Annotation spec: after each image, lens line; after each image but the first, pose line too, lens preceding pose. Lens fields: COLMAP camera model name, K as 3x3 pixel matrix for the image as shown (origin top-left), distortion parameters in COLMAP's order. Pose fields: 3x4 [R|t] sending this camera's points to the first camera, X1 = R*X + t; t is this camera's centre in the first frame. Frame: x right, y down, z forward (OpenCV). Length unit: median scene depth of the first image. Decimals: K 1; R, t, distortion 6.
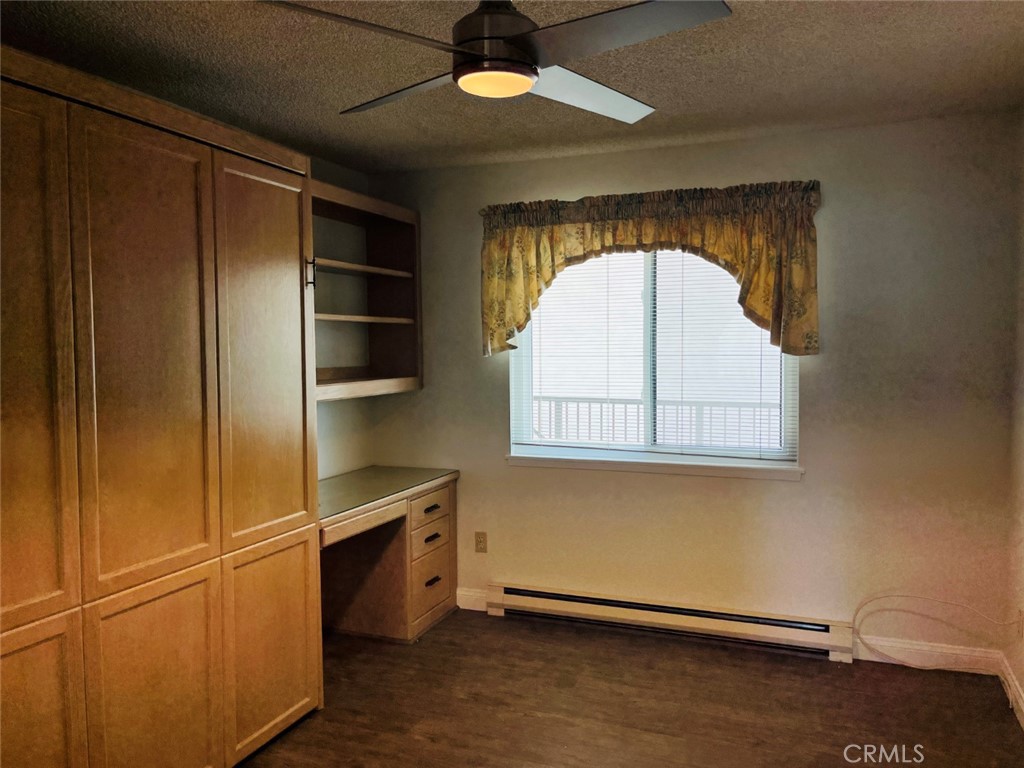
lens RADIAL K [[778.6, 0, 515.6], [0, 778.6, 390.3], [0, 0, 1]] dist [0.058106, -0.080655]
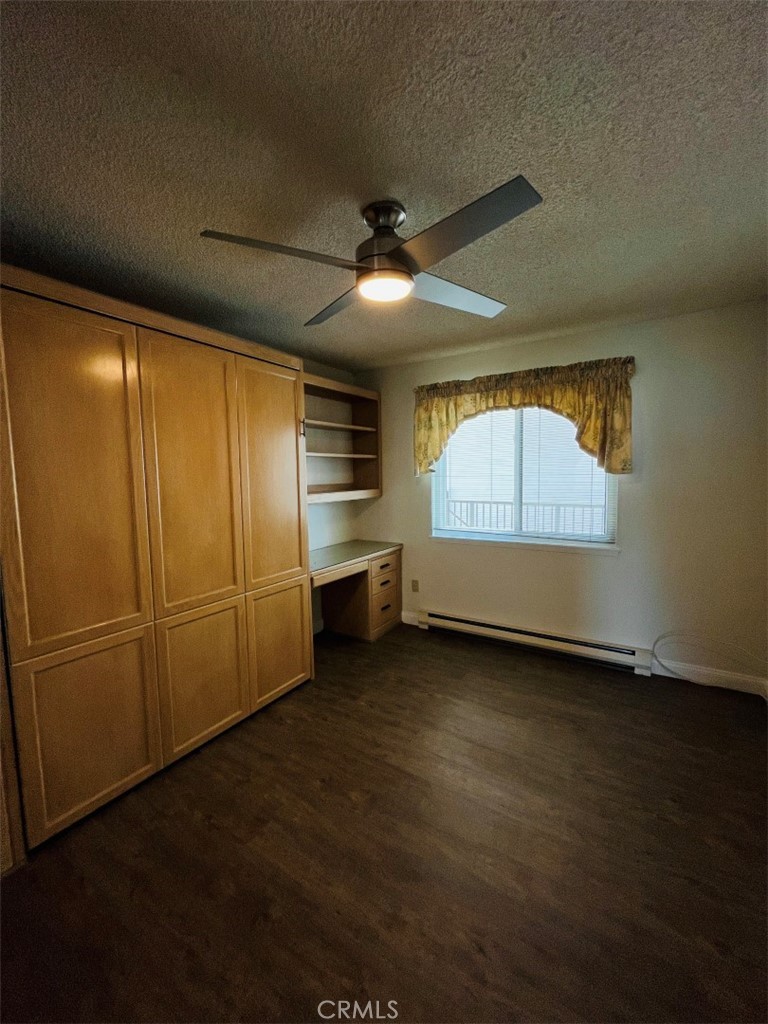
lens RADIAL K [[411.3, 0, 381.2], [0, 411.3, 511.4], [0, 0, 1]] dist [-0.002944, 0.000059]
pose [[0.980573, 0.007530, -0.196009, 0.067938], [-0.000405, 0.999339, 0.036364, -0.001476], [0.196153, -0.035578, 0.979928, 0.126778]]
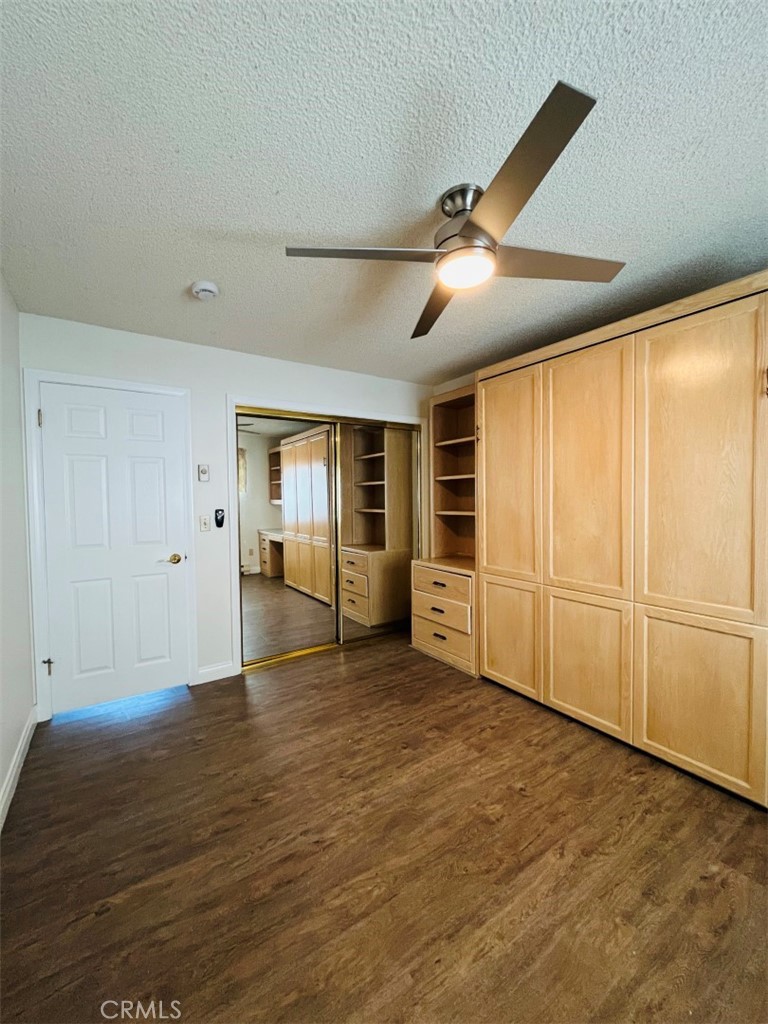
lens RADIAL K [[411.8, 0, 385.3], [0, 411.8, 507.3], [0, 0, 1]] dist [0.000339, 0.000080]
pose [[-0.568993, 0.030594, -0.821773, 0.387768], [-0.031419, 0.997769, 0.058901, -0.001959], [0.821742, 0.059334, -0.566763, 0.743809]]
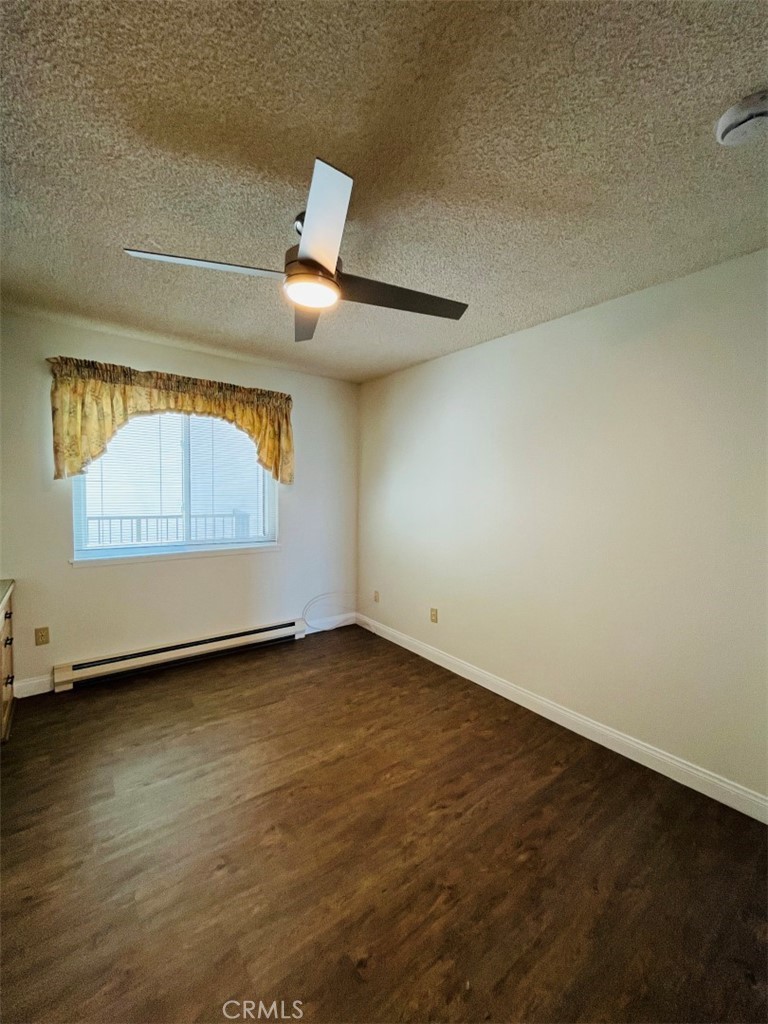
lens RADIAL K [[412.1, 0, 384.2], [0, 412.1, 511.2], [0, 0, 1]] dist [-0.001583, 0.000396]
pose [[0.516594, -0.027960, 0.855774, -0.361019], [0.030250, 0.999439, 0.014393, 0.012385], [-0.855696, 0.018451, 0.517150, 0.262953]]
